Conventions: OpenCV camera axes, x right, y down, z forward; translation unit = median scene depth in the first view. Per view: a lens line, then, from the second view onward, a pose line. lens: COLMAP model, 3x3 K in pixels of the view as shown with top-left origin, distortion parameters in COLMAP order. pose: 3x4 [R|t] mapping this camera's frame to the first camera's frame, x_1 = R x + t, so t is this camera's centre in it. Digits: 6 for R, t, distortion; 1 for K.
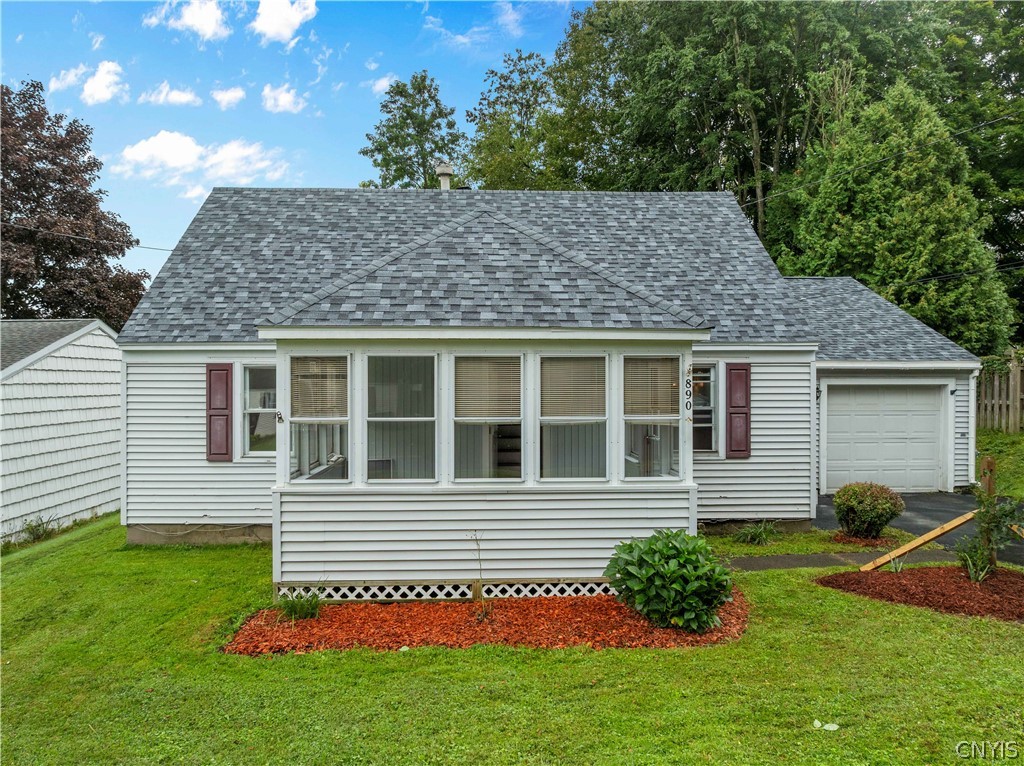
lens RADIAL K [[721.9, 0, 512.0], [0, 721.9, 383.0], [0, 0, 1]] dist [-0.051255, 0.024641]
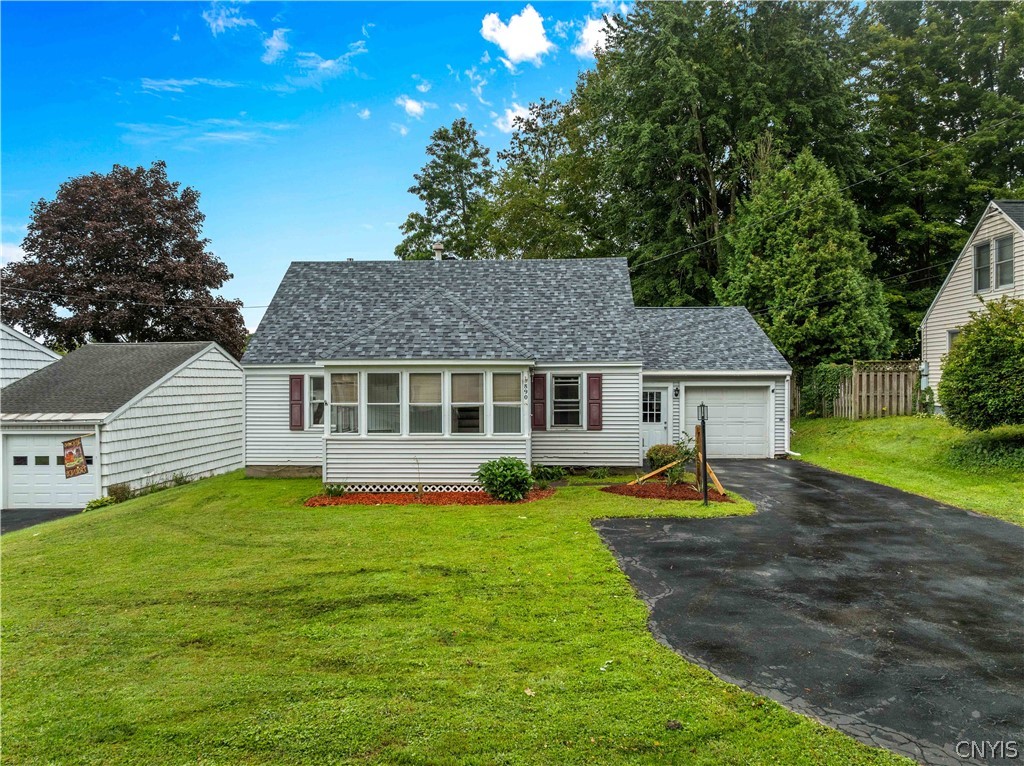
lens RADIAL K [[718.9, 0, 512.0], [0, 718.9, 383.0], [0, 0, 1]] dist [-0.033659, -0.005012]
pose [[0.995914, -0.002126, -0.090284, 0.273321], [0.002082, 0.999998, -0.000580, -0.004815], [0.090285, 0.000389, 0.995916, -0.694476]]
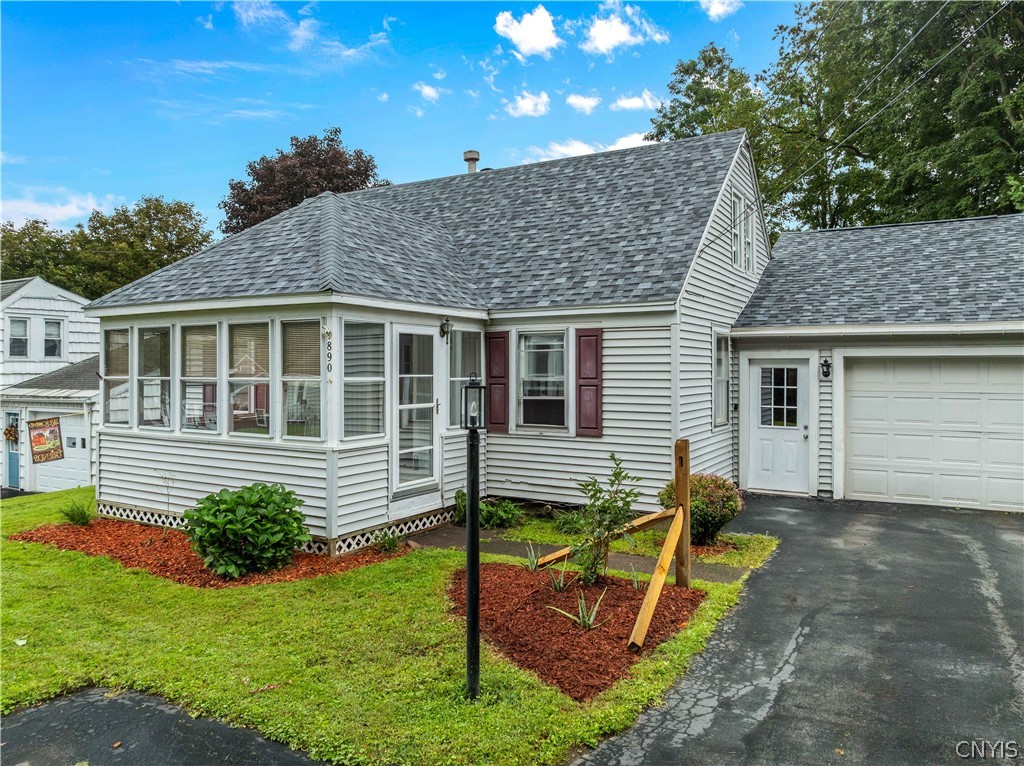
lens RADIAL K [[724.5, 0, 511.4], [0, 724.5, 365.9], [0, 0, 1]] dist [-0.030733, -0.002500]
pose [[0.843417, -0.001066, -0.537258, 0.710074], [-0.003794, 0.999961, -0.007940, 0.025396], [0.537246, 0.008735, 0.843381, 0.198212]]
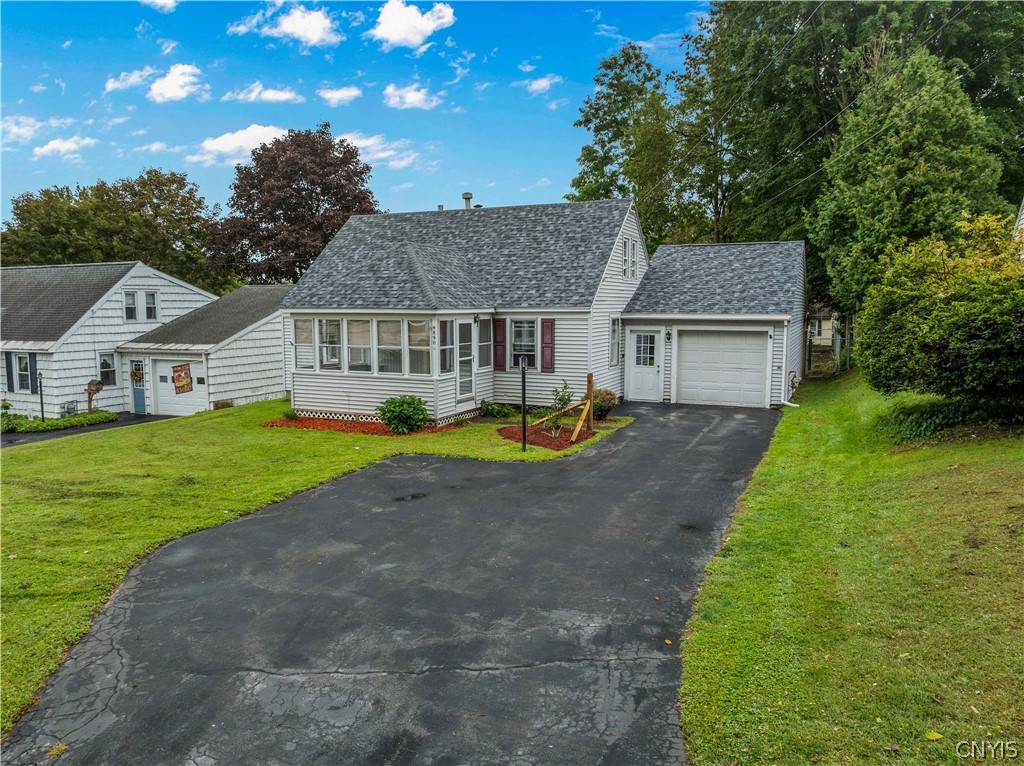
lens RADIAL K [[714.3, 0, 512.0], [0, 714.3, 383.0], [0, 0, 1]] dist [-0.034268, 0.002076]
pose [[0.892113, 0.049210, -0.449124, 1.027931], [-0.002330, 0.994539, 0.104341, -0.052840], [0.451806, -0.092037, 0.887356, -0.607290]]
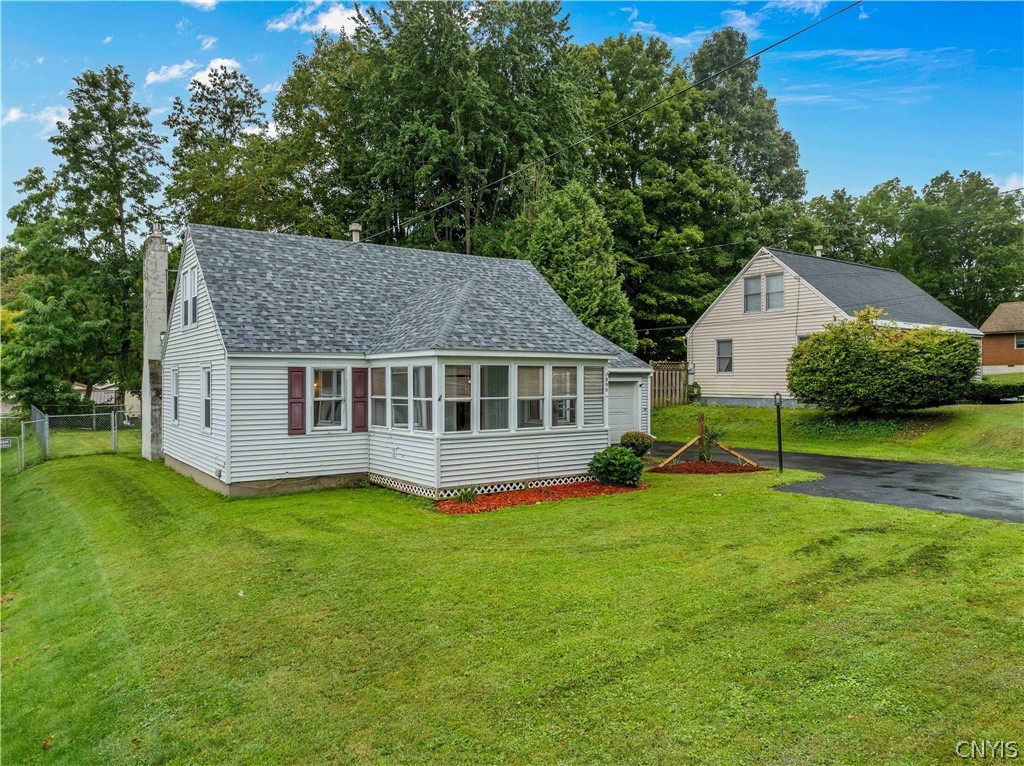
lens RADIAL K [[718.9, 0, 512.0], [0, 718.9, 383.0], [0, 0, 1]] dist [-0.033659, -0.005012]
pose [[0.845516, -0.004243, 0.533934, -0.785938], [0.004996, 0.999988, 0.000035, 0.007031], [-0.533927, 0.002638, 0.845526, -0.446298]]
